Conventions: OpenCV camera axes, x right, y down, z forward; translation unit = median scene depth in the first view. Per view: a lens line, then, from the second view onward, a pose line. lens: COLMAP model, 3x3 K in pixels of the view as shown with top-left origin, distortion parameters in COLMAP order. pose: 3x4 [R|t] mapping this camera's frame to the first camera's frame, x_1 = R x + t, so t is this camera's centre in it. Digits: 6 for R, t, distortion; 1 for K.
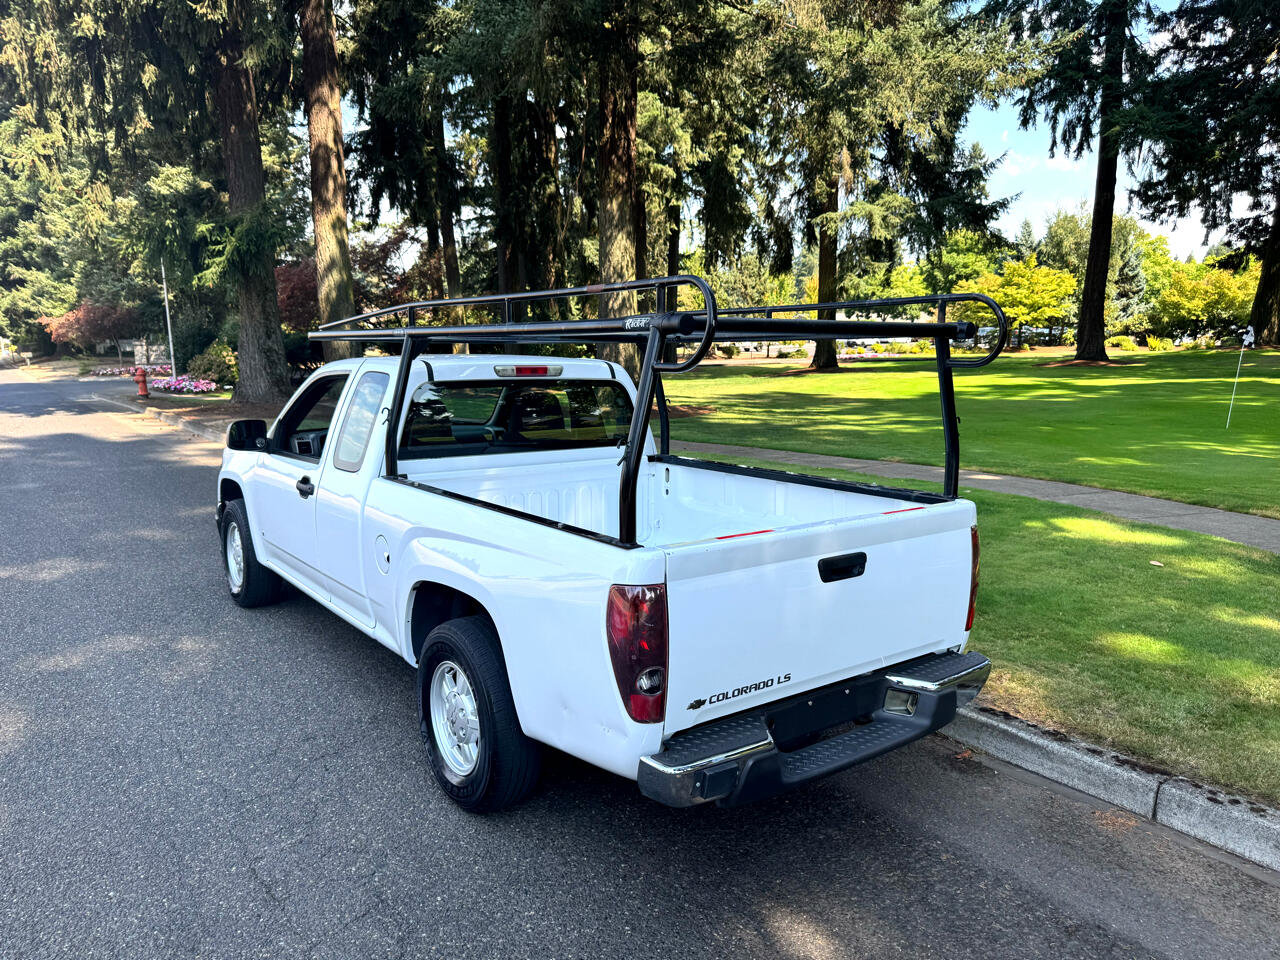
lens RADIAL K [[919.7, 0, 638.8], [0, 919.7, 516.7], [0, 0, 1]] dist [-0.037041, 0.000046]
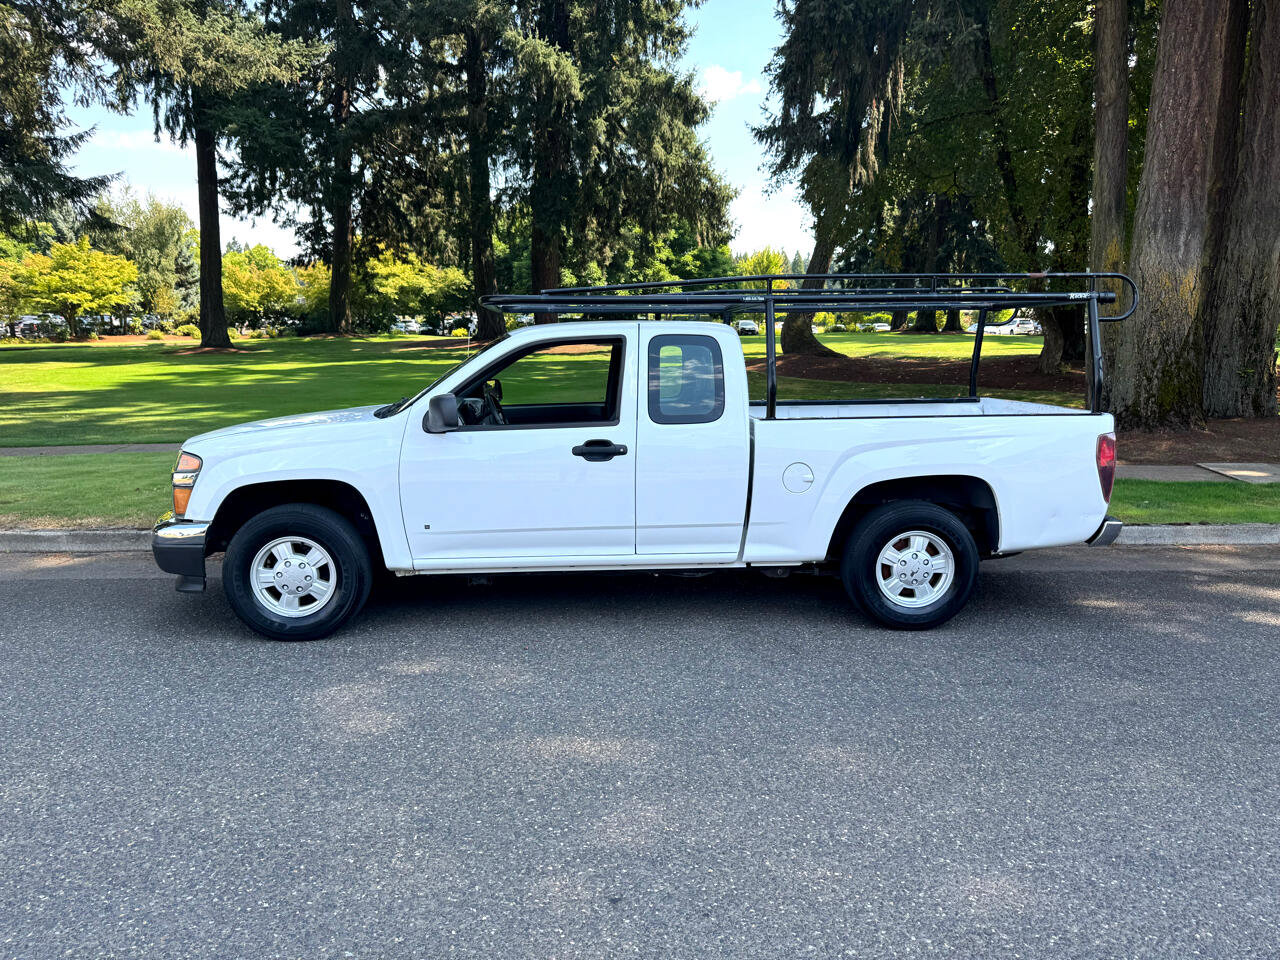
lens RADIAL K [[899.2, 0, 641.6], [0, 899.2, 514.4], [0, 0, 1]] dist [0.004182, -0.001019]
pose [[0.545202, -0.156318, 0.823601, -0.068612], [0.148176, 0.984961, 0.088855, -0.002615], [-0.825105, 0.073594, 0.560166, 0.024031]]
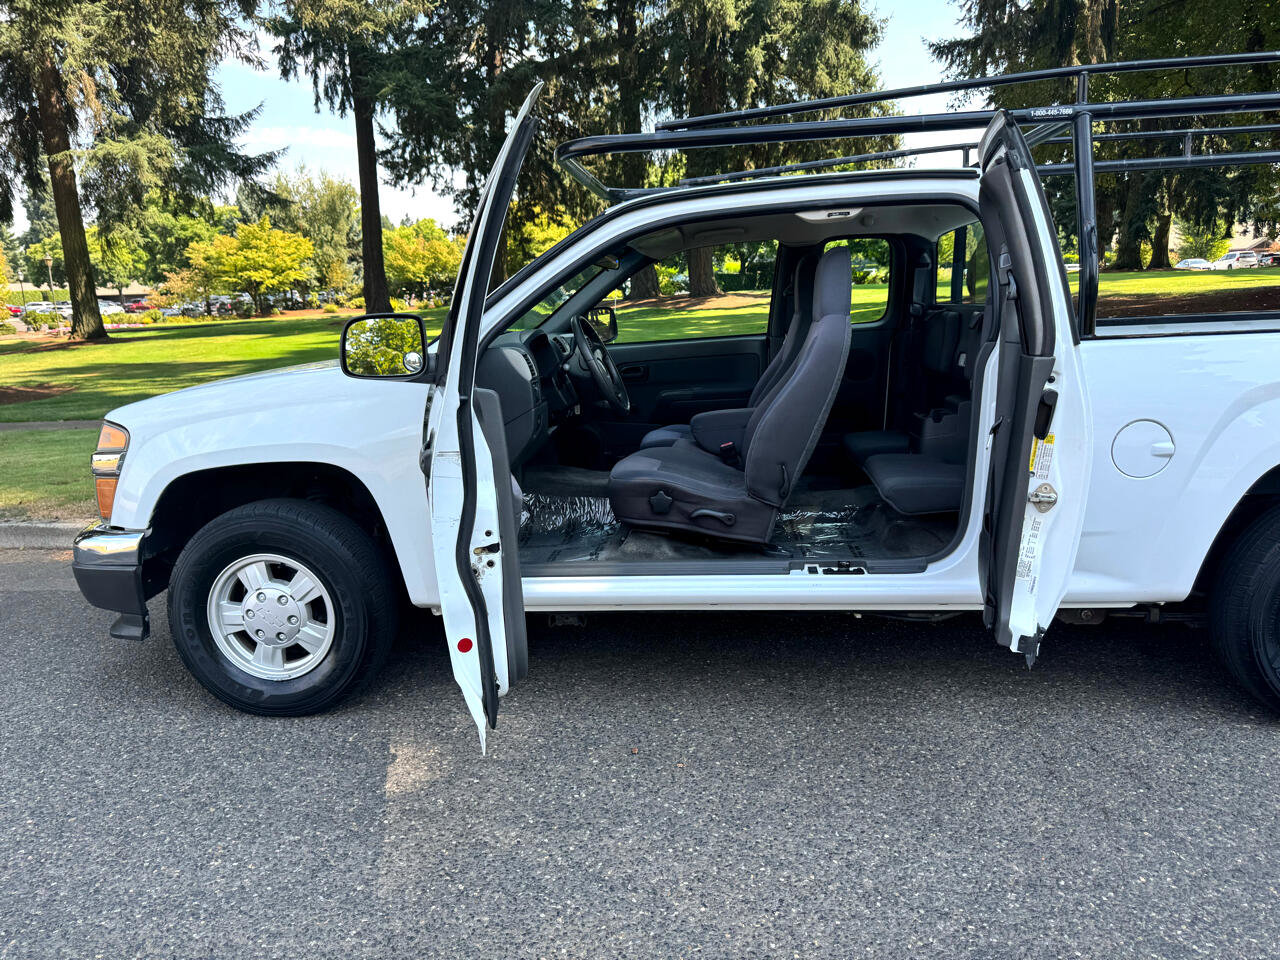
lens RADIAL K [[894.3, 0, 643.2], [0, 894.3, 494.1], [0, 0, 1]] dist [0.065325, -0.088422]
pose [[0.678466, -0.175562, 0.713345, -0.045941], [0.168652, 0.982313, 0.081353, -0.002068], [-0.715011, 0.065112, 0.696075, 0.040898]]
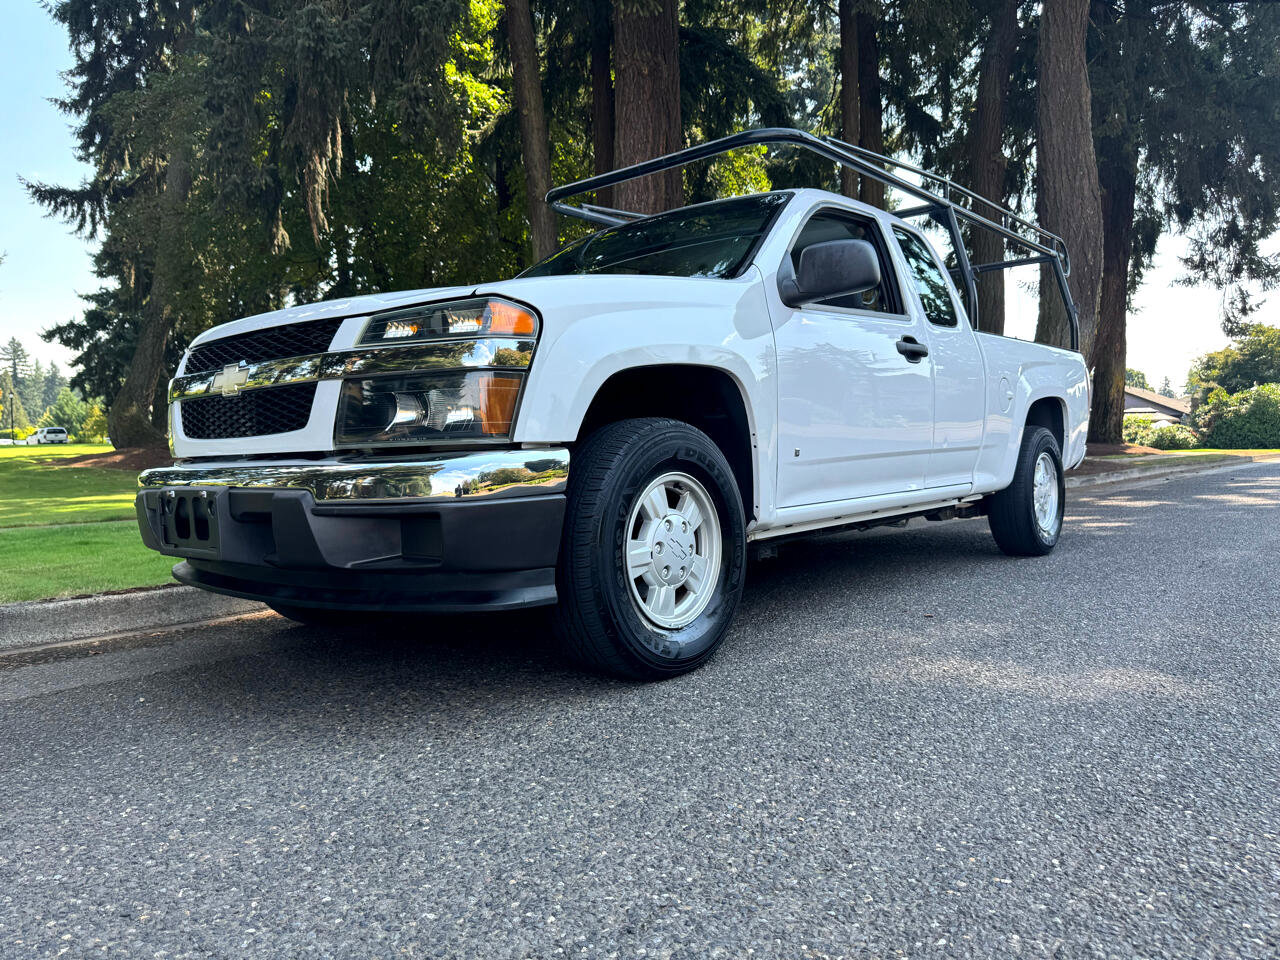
lens RADIAL K [[899.2, 0, 641.6], [0, 899.2, 514.4], [0, 0, 1]] dist [0.004182, -0.001019]
pose [[-0.232148, -0.059627, 0.970851, -0.062608], [0.205636, 0.972550, 0.108903, -0.001521], [-0.950695, 0.224923, -0.213514, 0.090524]]
